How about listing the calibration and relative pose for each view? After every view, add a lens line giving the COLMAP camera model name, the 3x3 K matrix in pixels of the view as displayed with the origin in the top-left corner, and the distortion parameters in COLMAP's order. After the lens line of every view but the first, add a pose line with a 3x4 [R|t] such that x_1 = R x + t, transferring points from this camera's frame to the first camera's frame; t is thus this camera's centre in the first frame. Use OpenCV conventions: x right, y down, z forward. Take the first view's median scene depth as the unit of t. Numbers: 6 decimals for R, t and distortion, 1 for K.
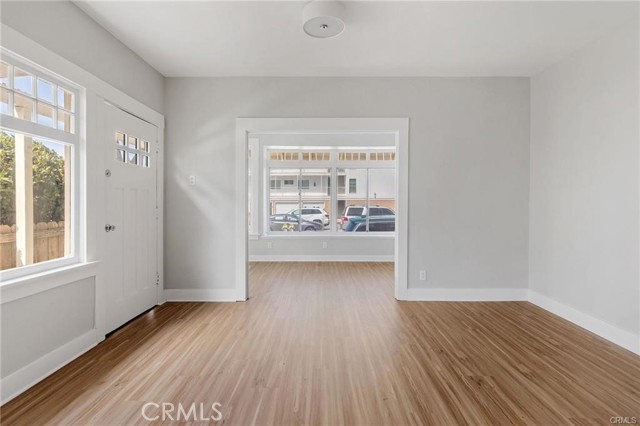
lens RADIAL K [[311.2, 0, 320.2], [0, 311.2, 208.7], [0, 0, 1]] dist [0.000397, 0.000052]
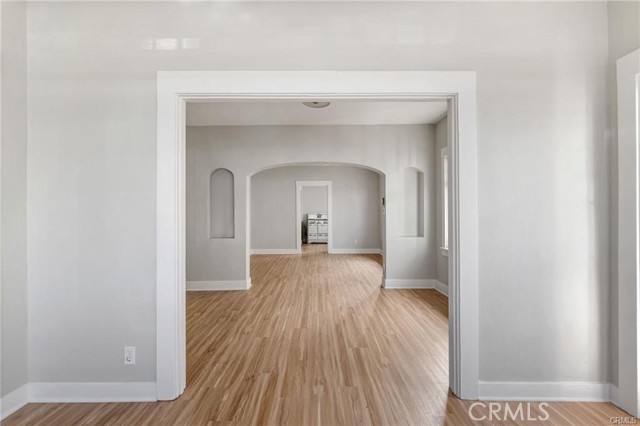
lens RADIAL K [[311.2, 0, 319.6], [0, 311.2, 213.3], [0, 0, 1]] dist [0.000397, 0.000052]
pose [[-0.999717, -0.001104, -0.023766, 0.037415], [-0.001283, 0.999971, 0.007522, -0.041193], [0.023757, 0.007551, -0.999689, 2.756753]]
